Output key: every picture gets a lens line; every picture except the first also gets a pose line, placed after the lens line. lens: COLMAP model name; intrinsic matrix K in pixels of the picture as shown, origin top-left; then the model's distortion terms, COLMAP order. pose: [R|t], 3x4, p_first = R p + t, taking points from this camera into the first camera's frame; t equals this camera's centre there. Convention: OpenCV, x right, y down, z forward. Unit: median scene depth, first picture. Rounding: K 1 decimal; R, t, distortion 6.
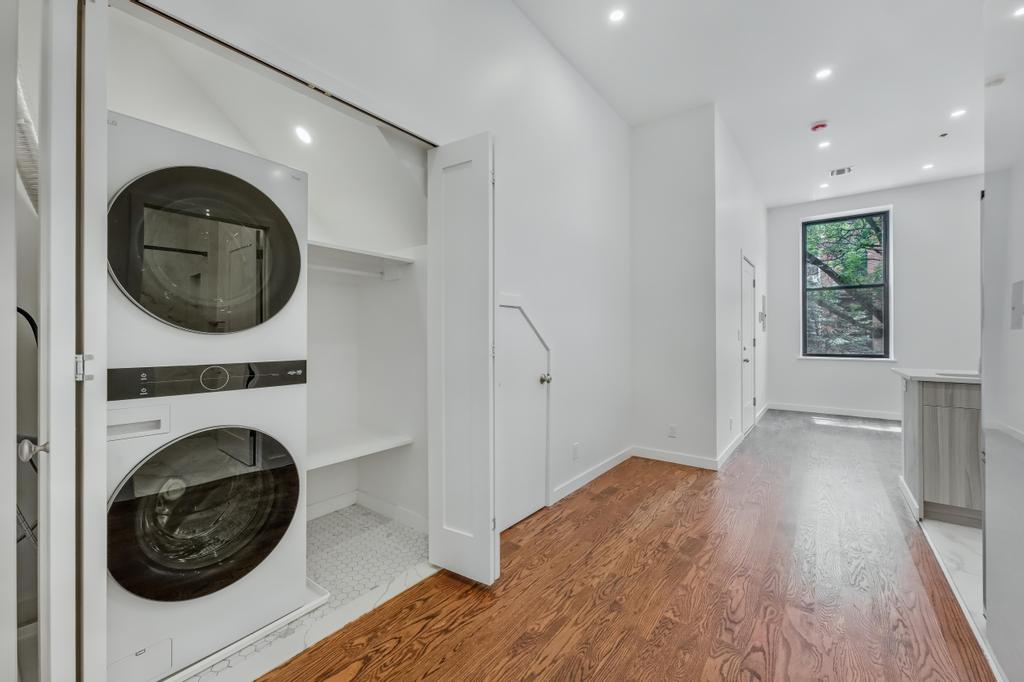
lens RADIAL K [[409.6, 0, 510.5], [0, 409.6, 338.2], [0, 0, 1]] dist [0.006189, -0.000171]
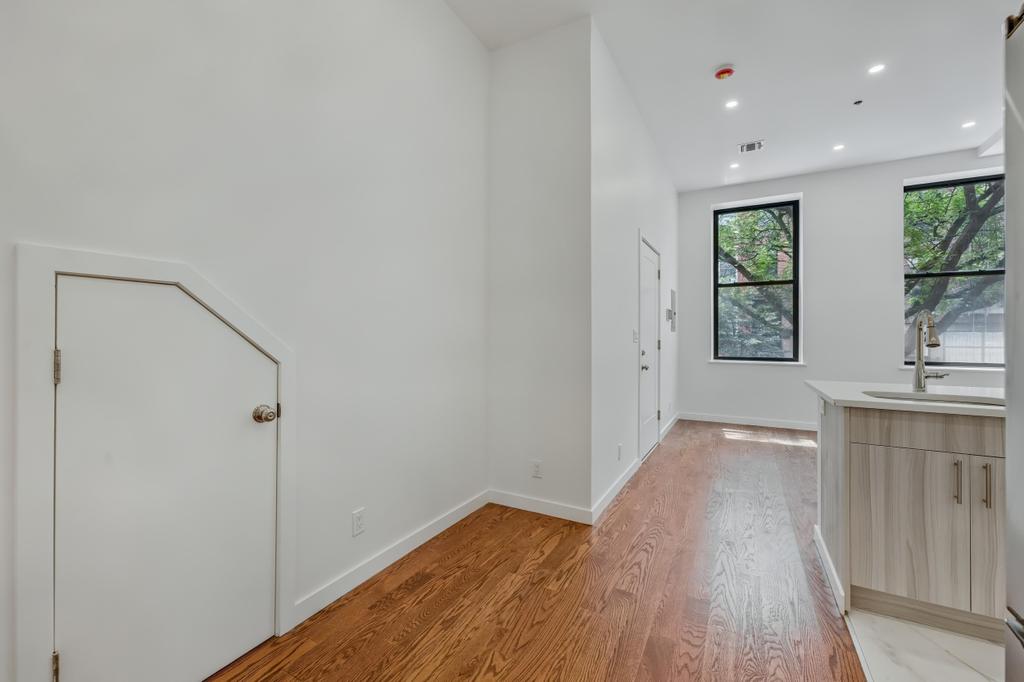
lens RADIAL K [[418.8, 0, 513.8], [0, 418.8, 336.2], [0, 0, 1]] dist [0.001326, 0.000824]
pose [[0.988262, 0.005754, 0.152663, 0.255423], [-0.005614, 0.999983, -0.001351, -0.005811], [-0.152668, 0.000478, 0.988277, 0.295859]]
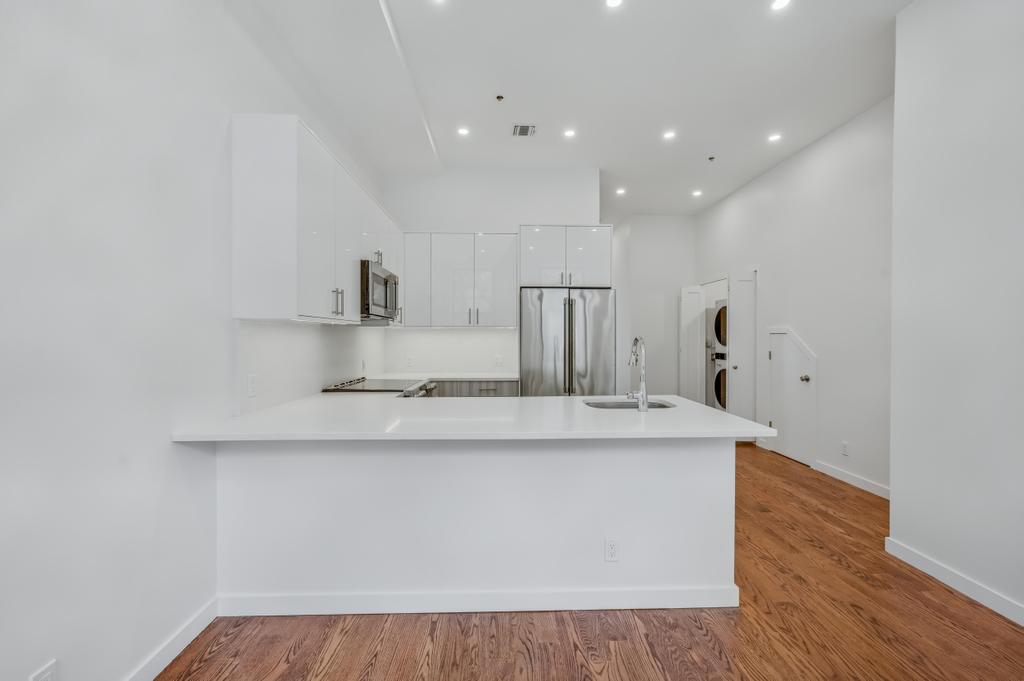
lens RADIAL K [[412.4, 0, 510.2], [0, 412.4, 343.4], [0, 0, 1]] dist [0.002144, 0.000821]
pose [[-0.769259, 0.012030, -0.638824, 1.448154], [0.003421, 0.999886, 0.014709, -0.042369], [0.638928, 0.009129, -0.769212, 1.135055]]
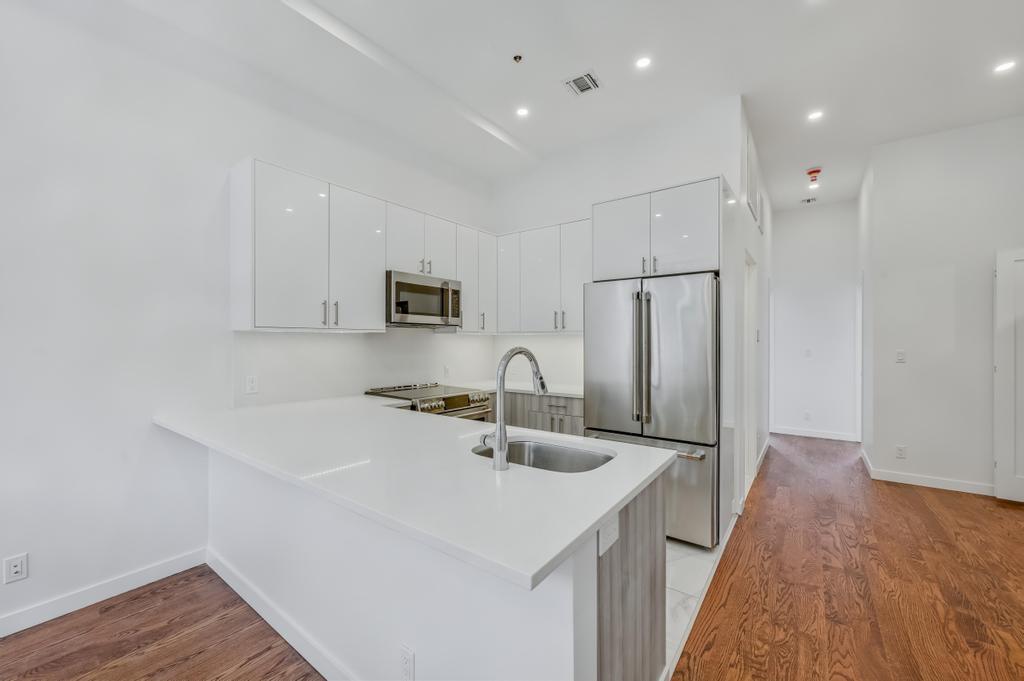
lens RADIAL K [[407.0, 0, 508.4], [0, 407.0, 344.8], [0, 0, 1]] dist [-0.002313, 0.000289]
pose [[-0.999896, 0.002187, -0.014288, 0.900255], [0.002078, 0.999968, 0.007670, -0.050109], [0.014305, 0.007640, -0.999868, 1.165382]]
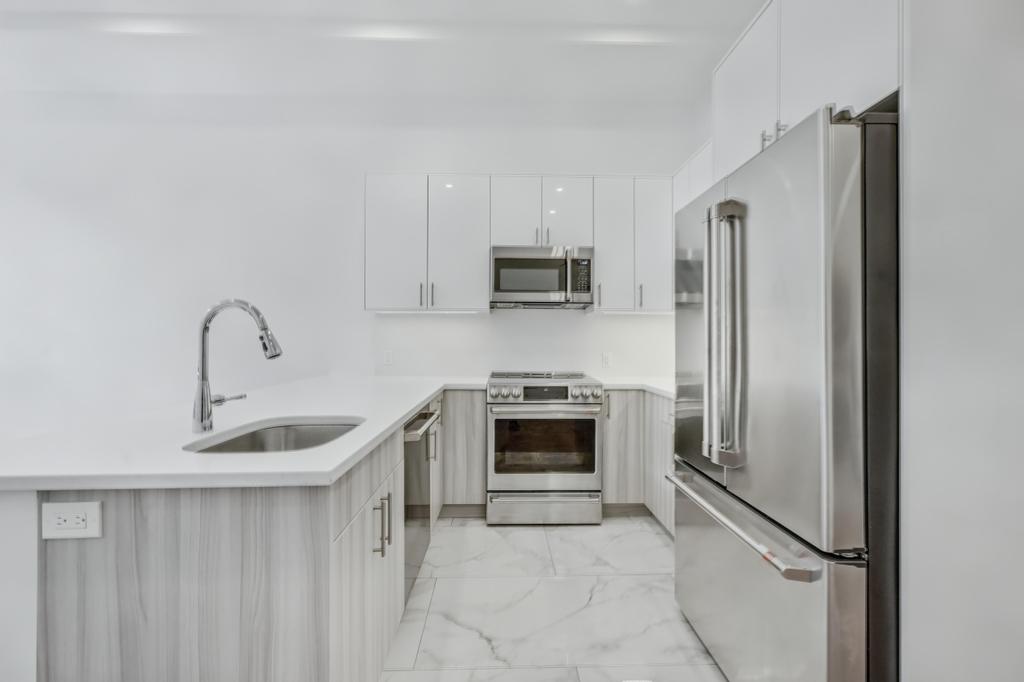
lens RADIAL K [[428.4, 0, 512.0], [0, 428.4, 341.0], [0, 0, 1]] dist [-0.002020, 0.000274]
pose [[-0.641368, 0.000749, 0.767233, 0.452623], [-0.004020, 0.999983, -0.004337, -0.009245], [-0.767223, -0.005866, -0.641354, 0.819822]]
